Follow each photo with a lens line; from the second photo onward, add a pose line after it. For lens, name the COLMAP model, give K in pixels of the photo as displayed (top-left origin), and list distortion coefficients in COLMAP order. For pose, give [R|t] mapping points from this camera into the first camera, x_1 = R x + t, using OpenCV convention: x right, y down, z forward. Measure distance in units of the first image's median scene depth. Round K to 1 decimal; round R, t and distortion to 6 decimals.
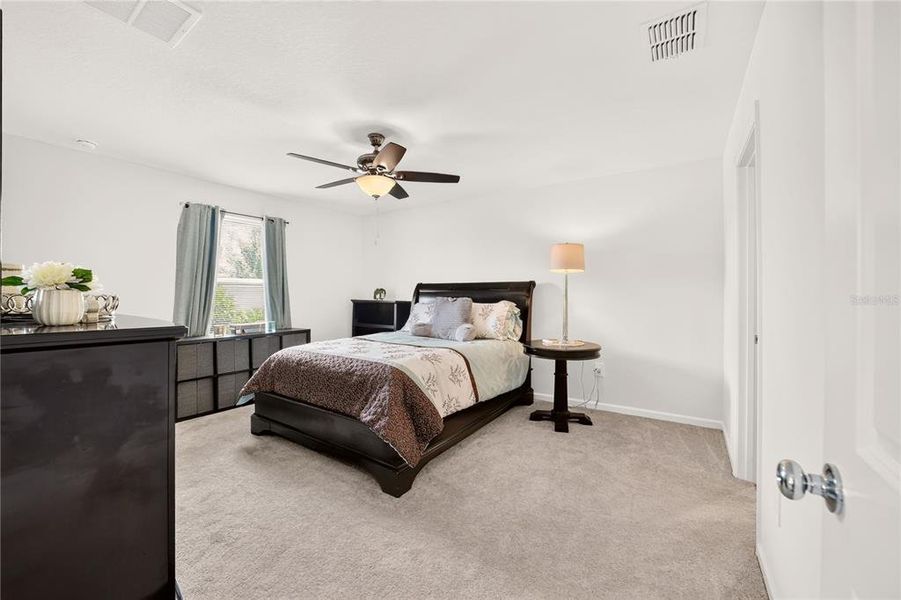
lens RADIAL K [[354.3, 0, 447.0], [0, 354.3, 296.8], [0, 0, 1]] dist [-0.027949, 0.003652]
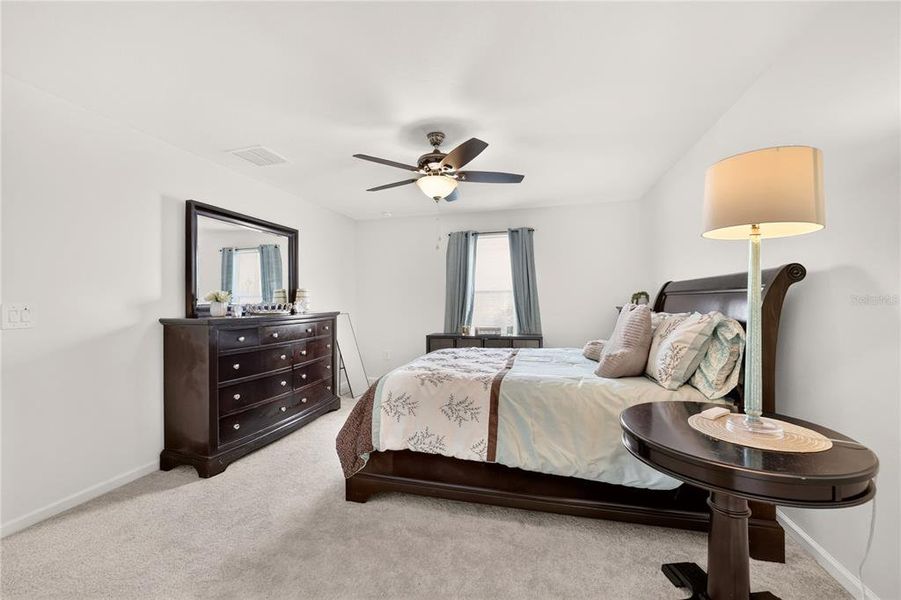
lens RADIAL K [[354.3, 0, 448.0], [0, 354.3, 300.4], [0, 0, 1]] dist [-0.027949, 0.003652]
pose [[0.337219, -0.006875, -0.941401, 0.627580], [0.002359, 0.999976, -0.006458, -0.003311], [0.941423, -0.000043, 0.337228, 0.634117]]
